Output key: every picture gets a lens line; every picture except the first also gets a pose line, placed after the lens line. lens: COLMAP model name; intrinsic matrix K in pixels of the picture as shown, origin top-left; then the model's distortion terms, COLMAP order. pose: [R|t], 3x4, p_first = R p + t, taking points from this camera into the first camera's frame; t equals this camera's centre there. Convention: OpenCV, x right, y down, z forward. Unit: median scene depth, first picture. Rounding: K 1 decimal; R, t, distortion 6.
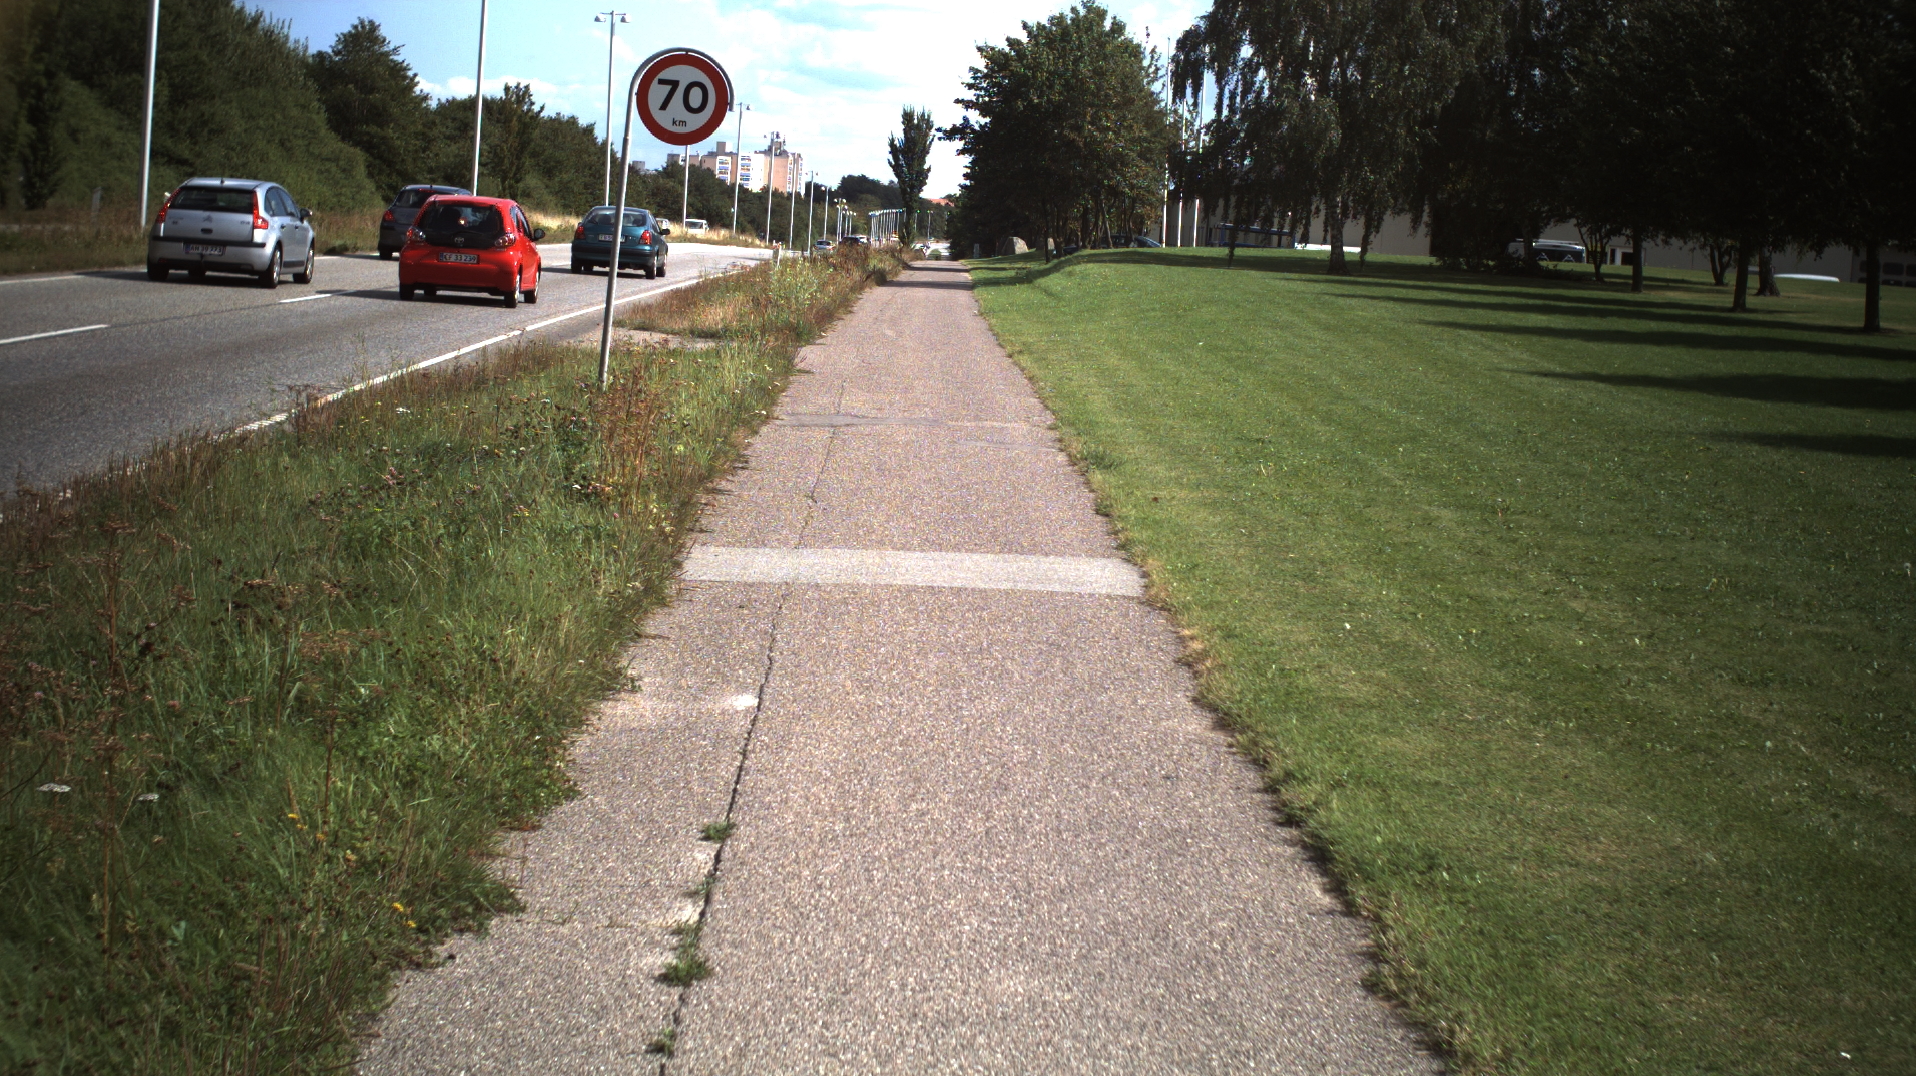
lens RADIAL K [[3546.6, 0, 966.6], [0, 3546.6, 541.7], [0, 0, 1]] dist [-0.273285, 0.000000]
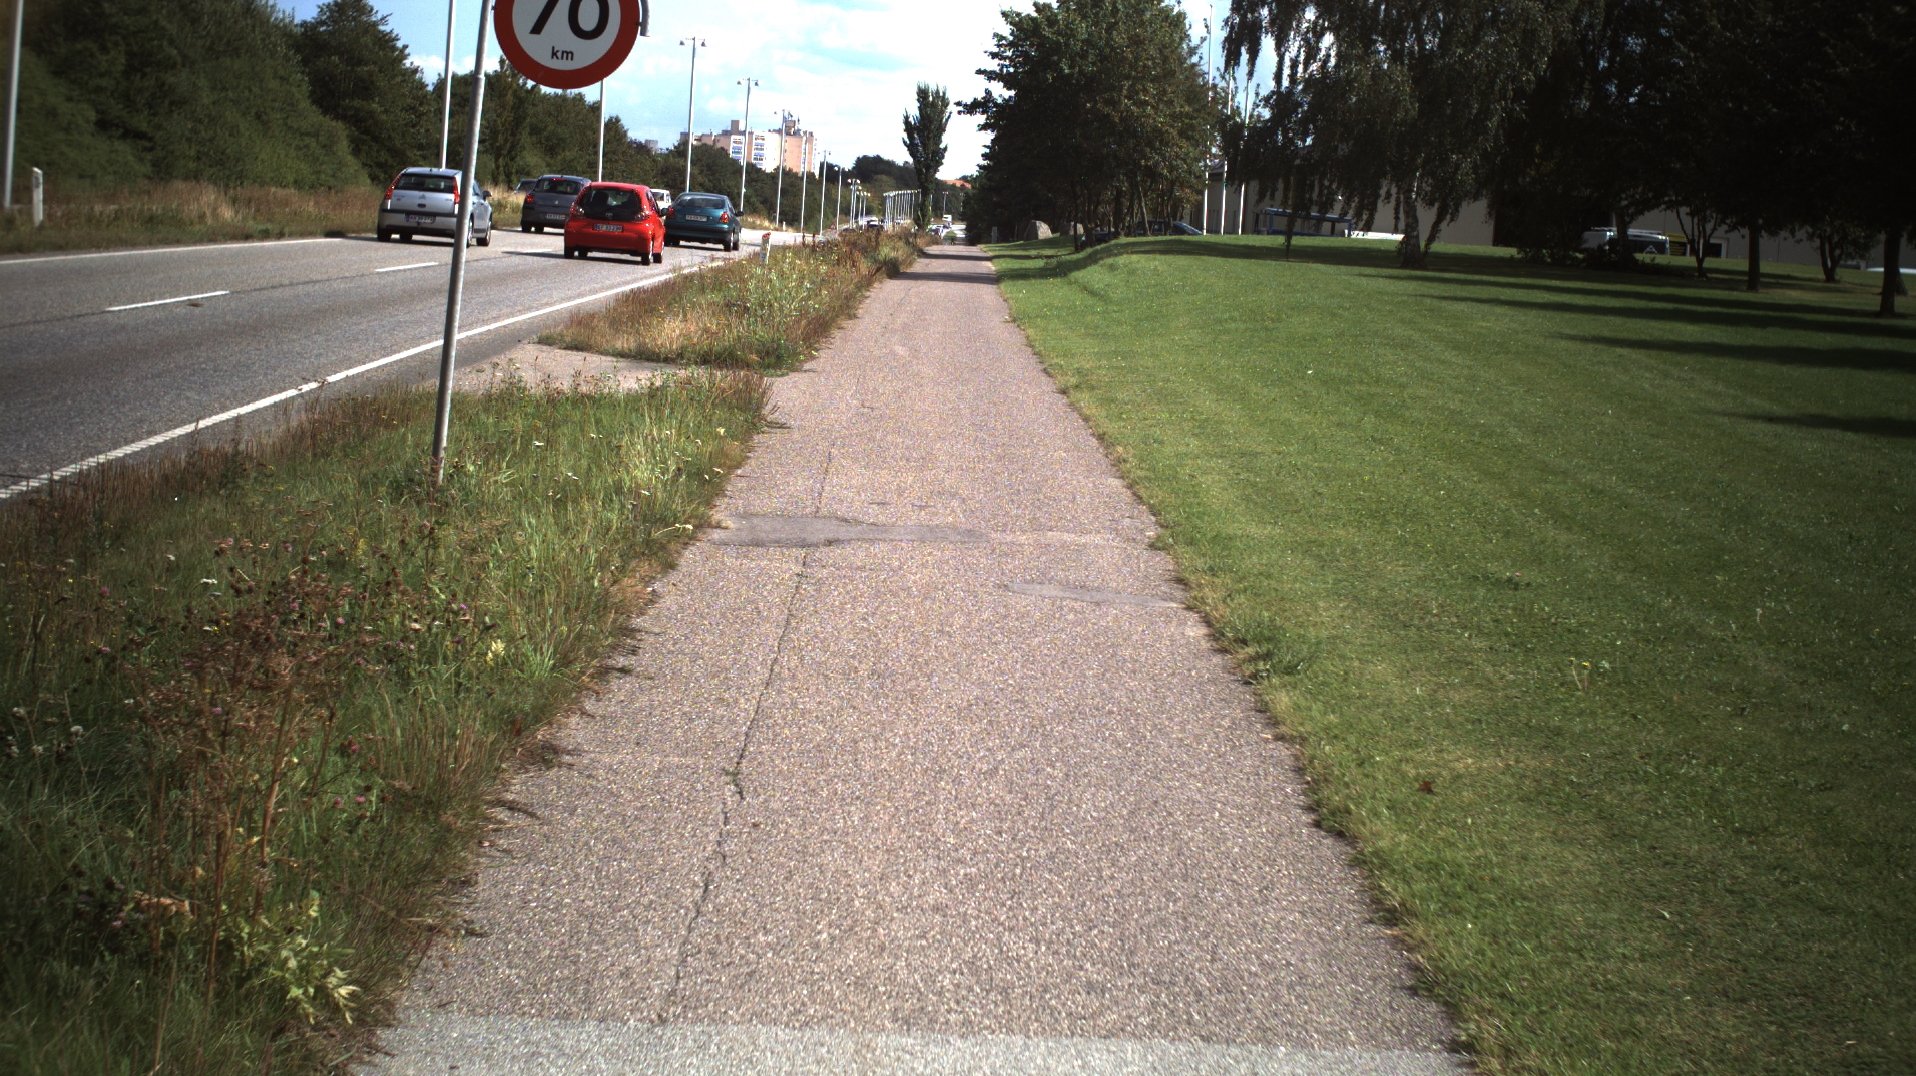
lens RADIAL K [[3546.6, 0, 947.1], [0, 3546.6, 536.3], [0, 0, 1]] dist [-0.273285, 0.000000]
pose [[0.999939, 0.006099, -0.009158, -0.001990], [-0.006064, 0.999974, 0.003856, -0.009965], [0.009181, -0.003800, 0.999951, 0.103905]]
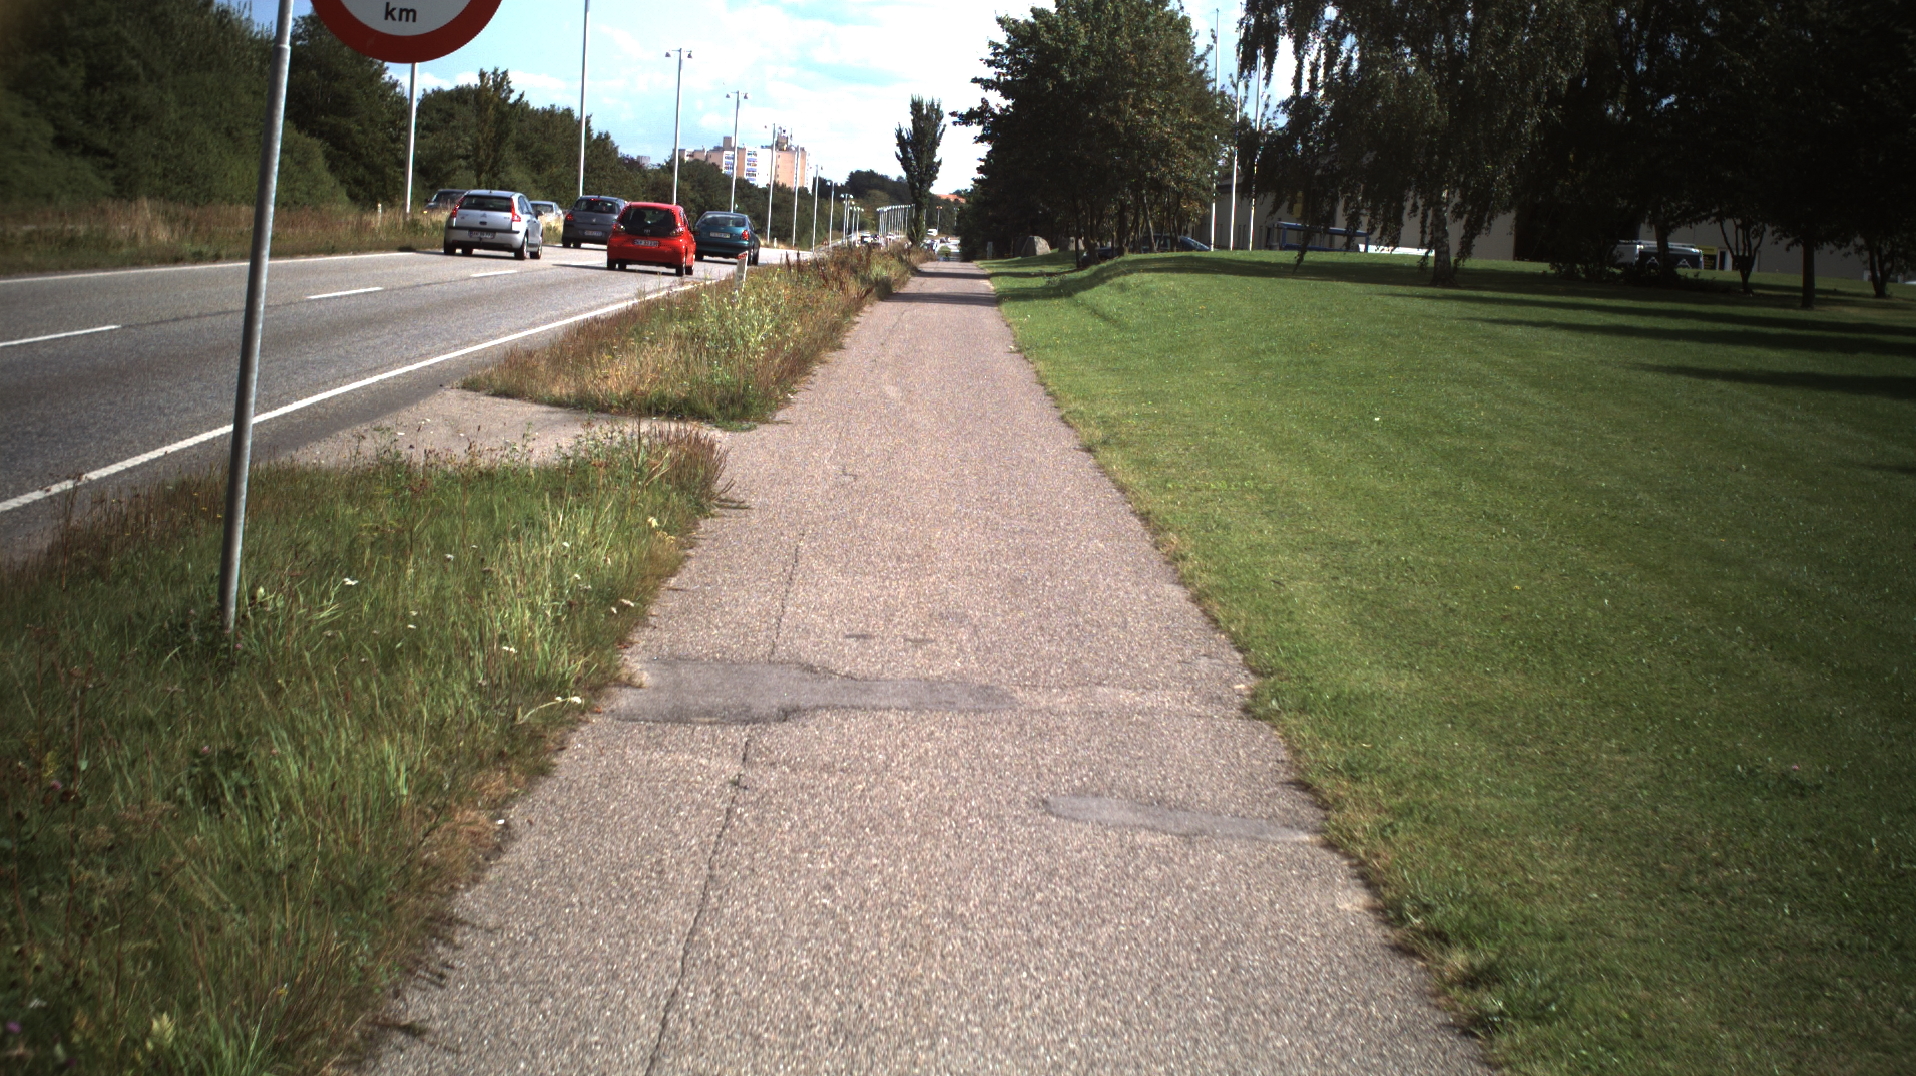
lens RADIAL K [[3546.6, 0, 947.3], [0, 3546.6, 531.0], [0, 0, 1]] dist [-0.273285, 0.000000]
pose [[0.999969, 0.000592, -0.007872, -0.002859], [-0.000606, 0.999998, -0.001797, -0.014791], [0.007871, 0.001802, 0.999967, 0.155477]]
